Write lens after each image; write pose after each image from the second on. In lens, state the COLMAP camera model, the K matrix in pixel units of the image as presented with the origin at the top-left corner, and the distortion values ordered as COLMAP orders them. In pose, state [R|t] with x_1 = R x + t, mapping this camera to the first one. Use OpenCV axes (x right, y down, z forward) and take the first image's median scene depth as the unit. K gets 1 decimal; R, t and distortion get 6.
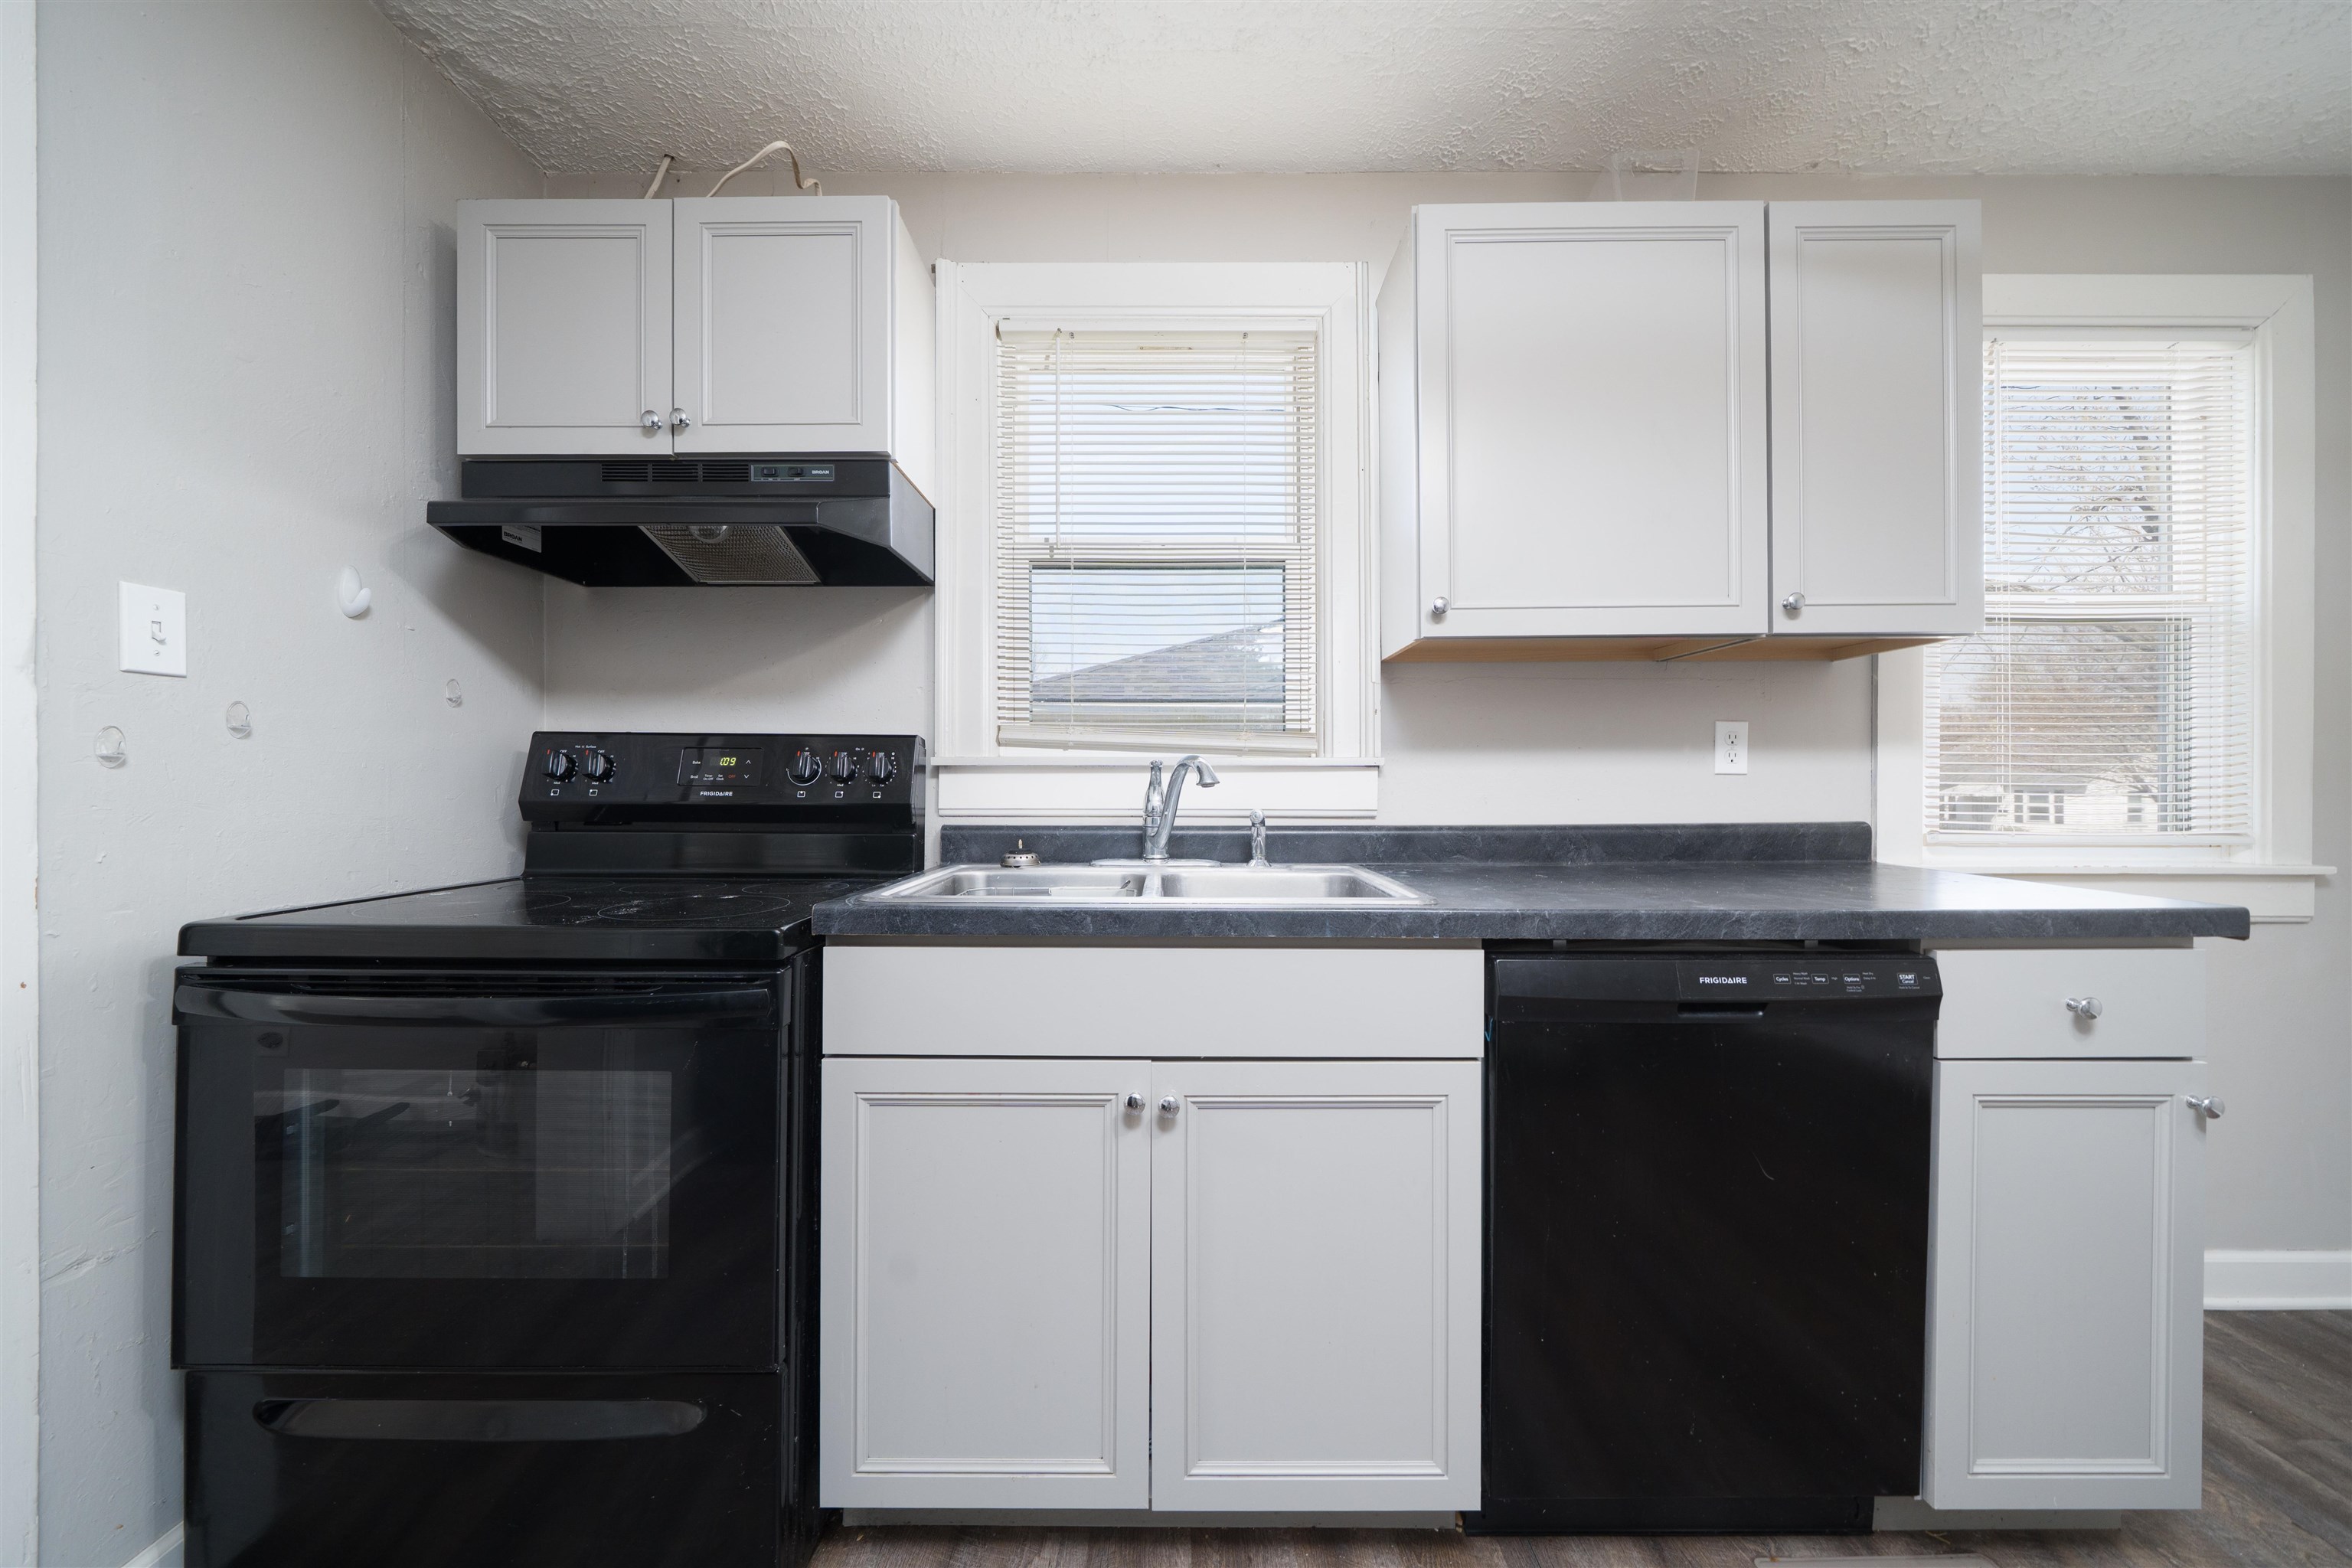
lens RADIAL K [[839.9, 0, 1174.4], [0, 839.9, 776.1], [0, 0, 1]] dist [0.000543, 0.000067]
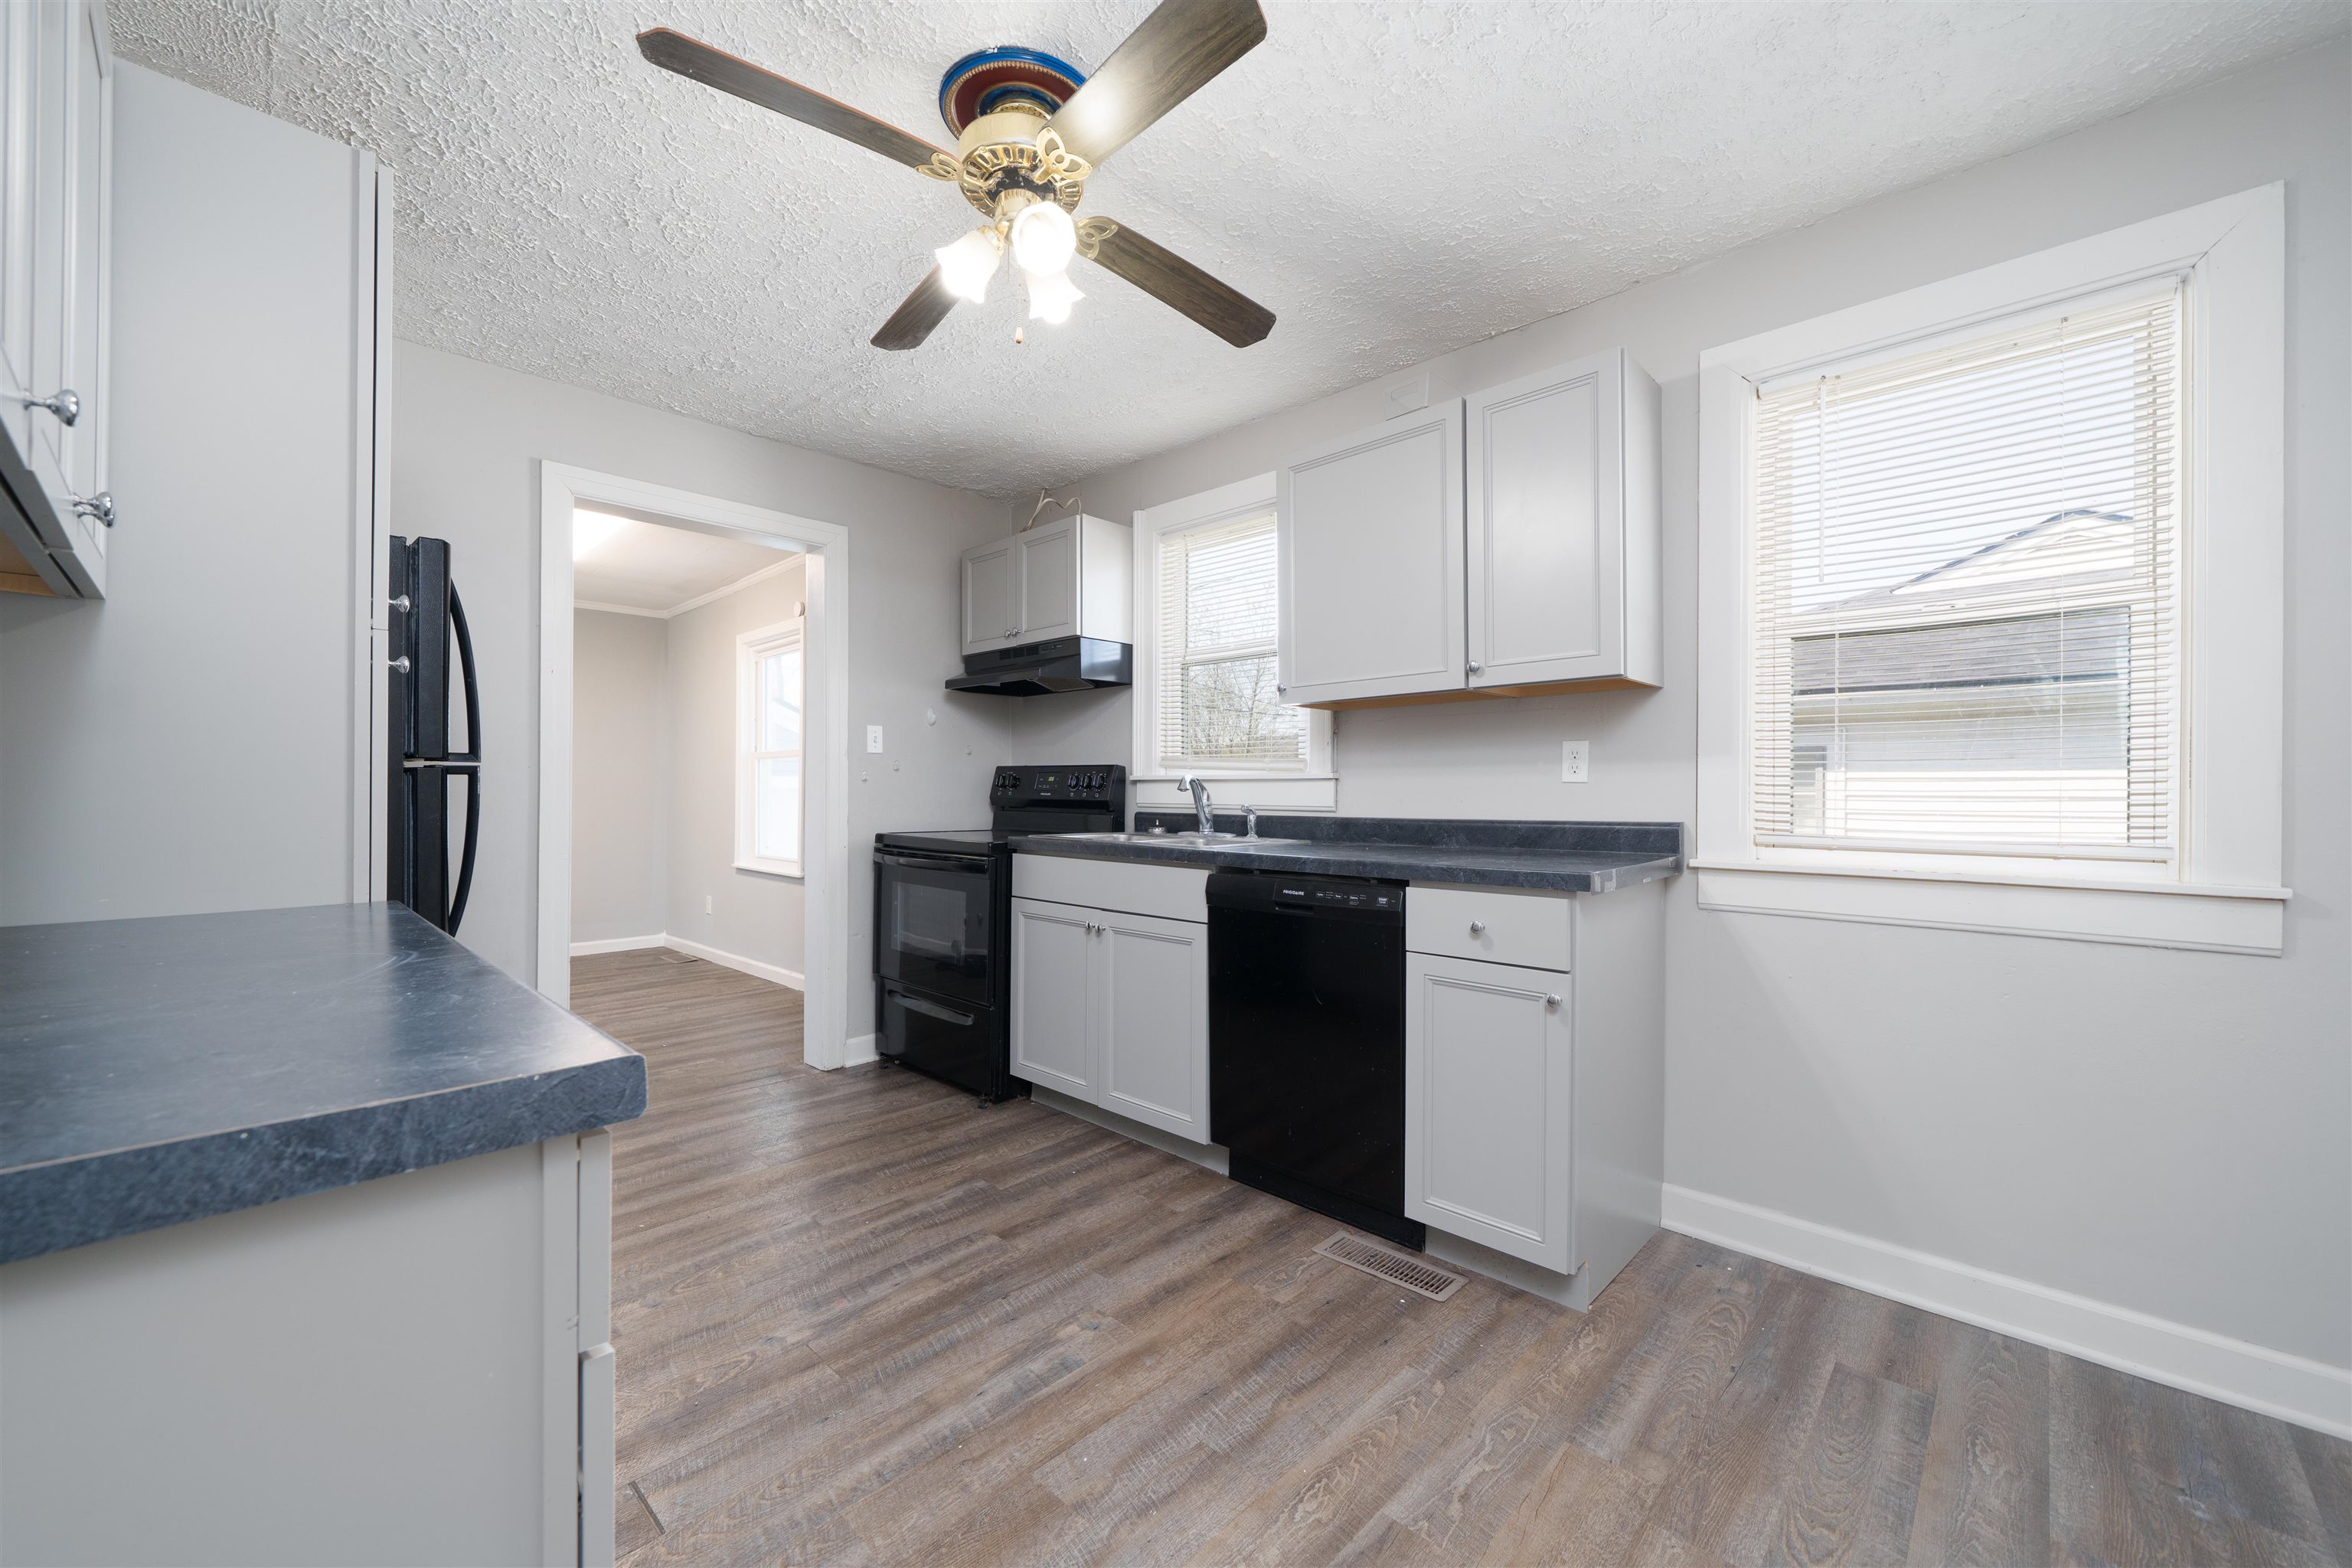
lens RADIAL K [[945.7, 0, 1177.1], [0, 945.7, 785.5], [0, 0, 1]] dist [-0.002822, -0.000225]
pose [[0.721298, -0.002180, -0.692622, 1.454813], [0.001107, 0.999997, -0.001995, 0.004593], [0.692624, 0.000672, 0.721298, -0.540770]]
